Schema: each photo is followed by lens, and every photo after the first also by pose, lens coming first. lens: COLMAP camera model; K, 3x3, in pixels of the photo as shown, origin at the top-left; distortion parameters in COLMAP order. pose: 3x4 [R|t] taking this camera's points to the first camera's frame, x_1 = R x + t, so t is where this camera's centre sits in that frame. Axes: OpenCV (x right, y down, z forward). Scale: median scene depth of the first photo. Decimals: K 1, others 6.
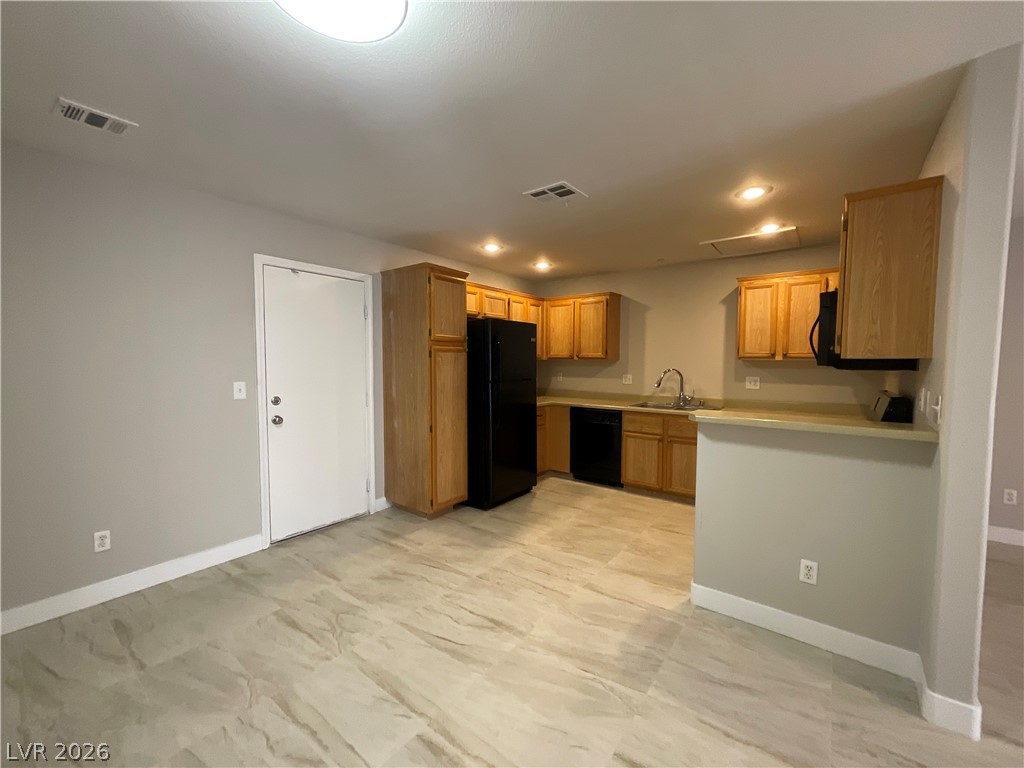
lens RADIAL K [[418.6, 0, 514.9], [0, 418.6, 388.4], [0, 0, 1]] dist [-0.001284, 0.001315]
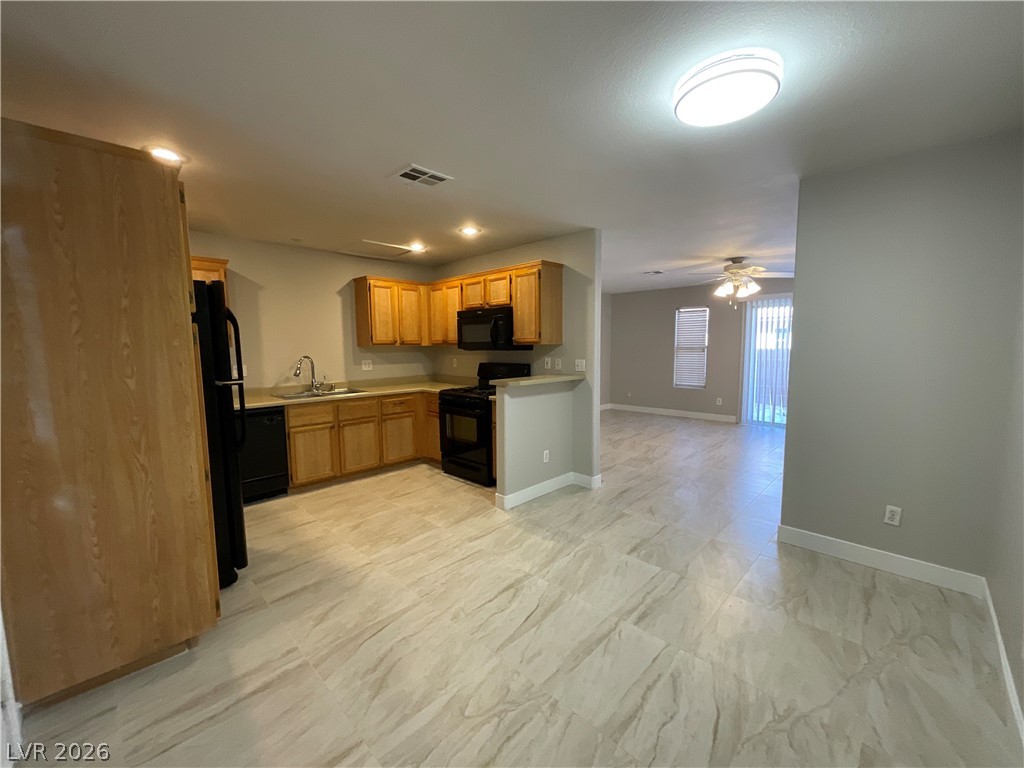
lens RADIAL K [[418.6, 0, 515.8], [0, 418.6, 387.0], [0, 0, 1]] dist [-0.001284, 0.001315]
pose [[0.104852, -0.101891, 0.989254, -0.853316], [0.072101, 0.992899, 0.094625, -0.049960], [-0.991871, 0.061405, 0.111453, 0.659530]]
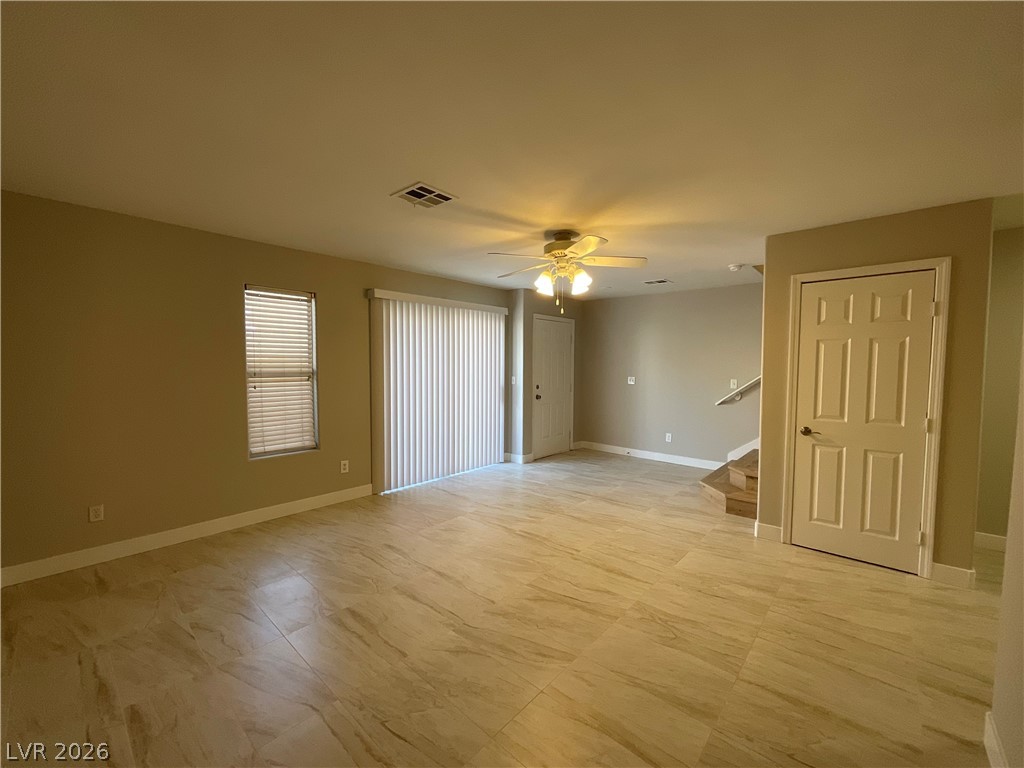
lens RADIAL K [[418.6, 0, 516.9], [0, 418.6, 383.4], [0, 0, 1]] dist [-0.001284, 0.001315]
pose [[-0.998194, -0.010581, 0.059130, 1.173640], [-0.003693, 0.993312, 0.115404, -0.078117], [-0.059956, 0.114978, -0.991557, 1.075688]]
